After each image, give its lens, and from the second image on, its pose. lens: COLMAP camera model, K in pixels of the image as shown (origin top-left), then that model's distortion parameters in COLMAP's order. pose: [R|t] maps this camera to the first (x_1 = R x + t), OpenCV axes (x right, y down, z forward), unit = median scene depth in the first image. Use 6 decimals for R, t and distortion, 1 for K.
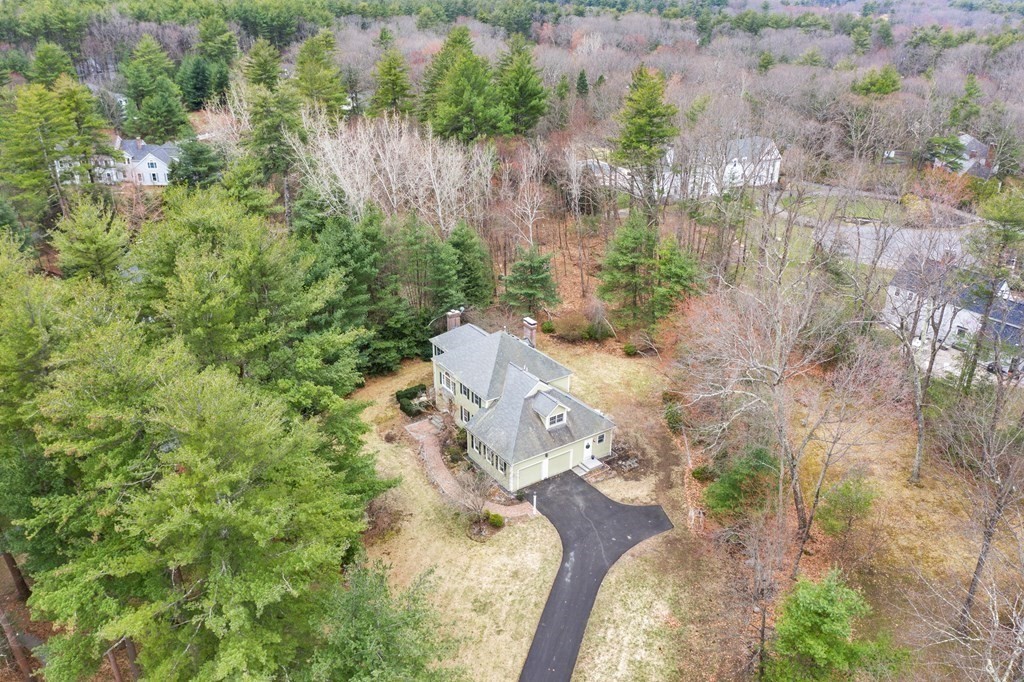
lens RADIAL K [[808.0, 0, 511.0], [0, 808.0, 339.2], [0, 0, 1]] dist [-0.039682, -0.000061]
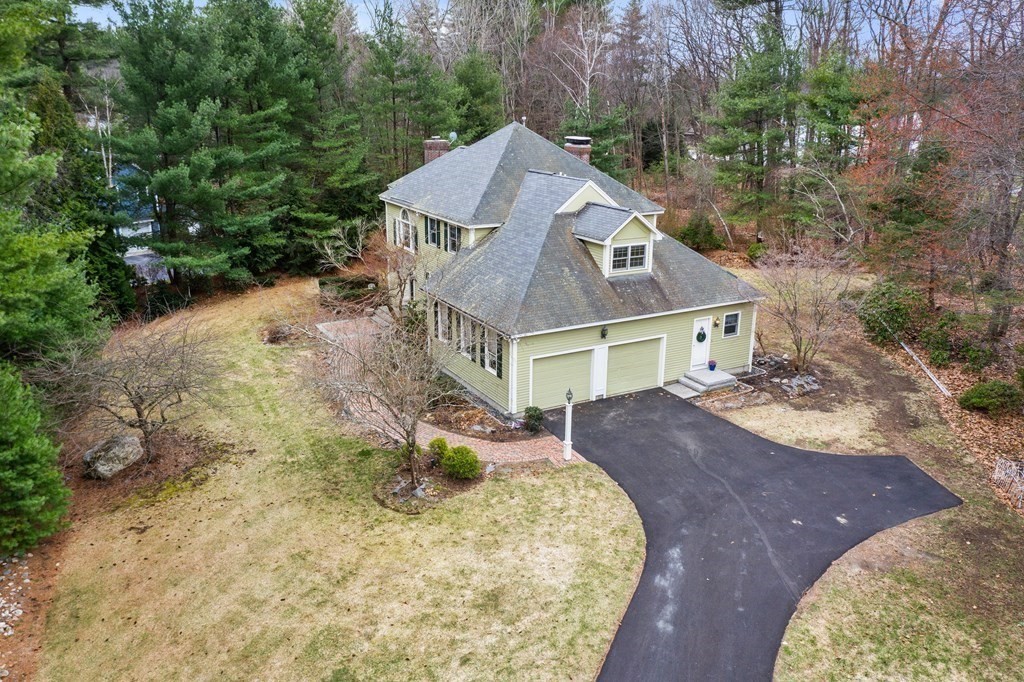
lens RADIAL K [[808.0, 0, 511.0], [0, 808.0, 339.2], [0, 0, 1]] dist [-0.039682, -0.000061]
pose [[0.996417, 0.024911, -0.080820, 0.032413], [-0.035766, 0.990093, -0.135781, 0.216838], [0.076637, 0.138185, 0.987437, 0.631490]]
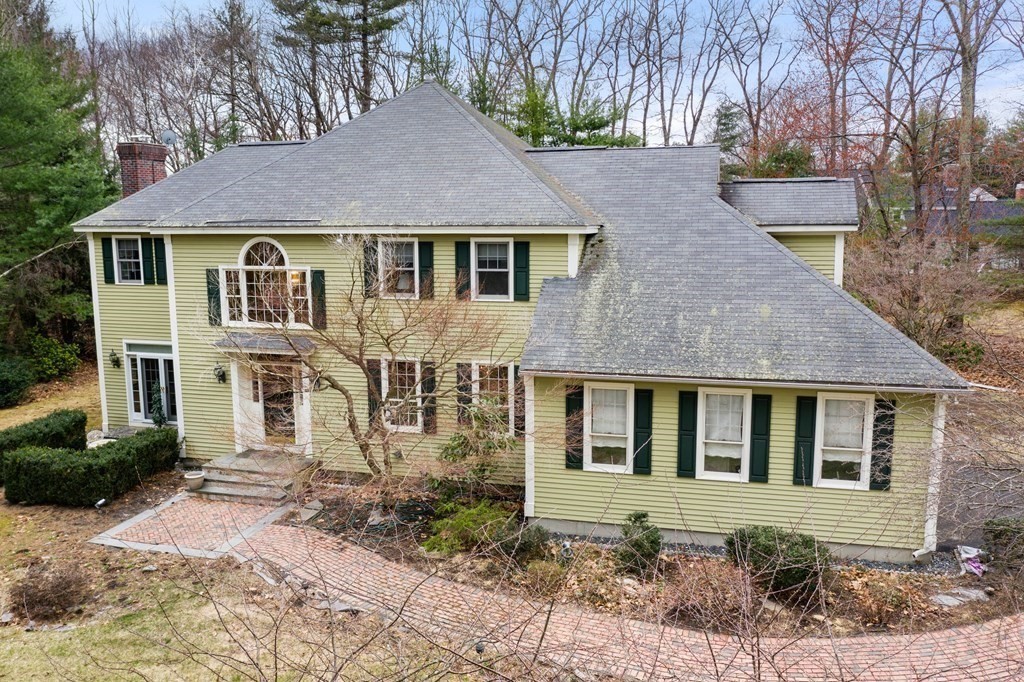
lens RADIAL K [[808.0, 0, 511.0], [0, 808.0, 339.2], [0, 0, 1]] dist [-0.039682, -0.000061]
pose [[0.751512, -0.106031, 0.651142, -0.212515], [0.286839, 0.941340, -0.177768, 0.151314], [-0.594098, 0.320368, 0.737843, 0.946324]]
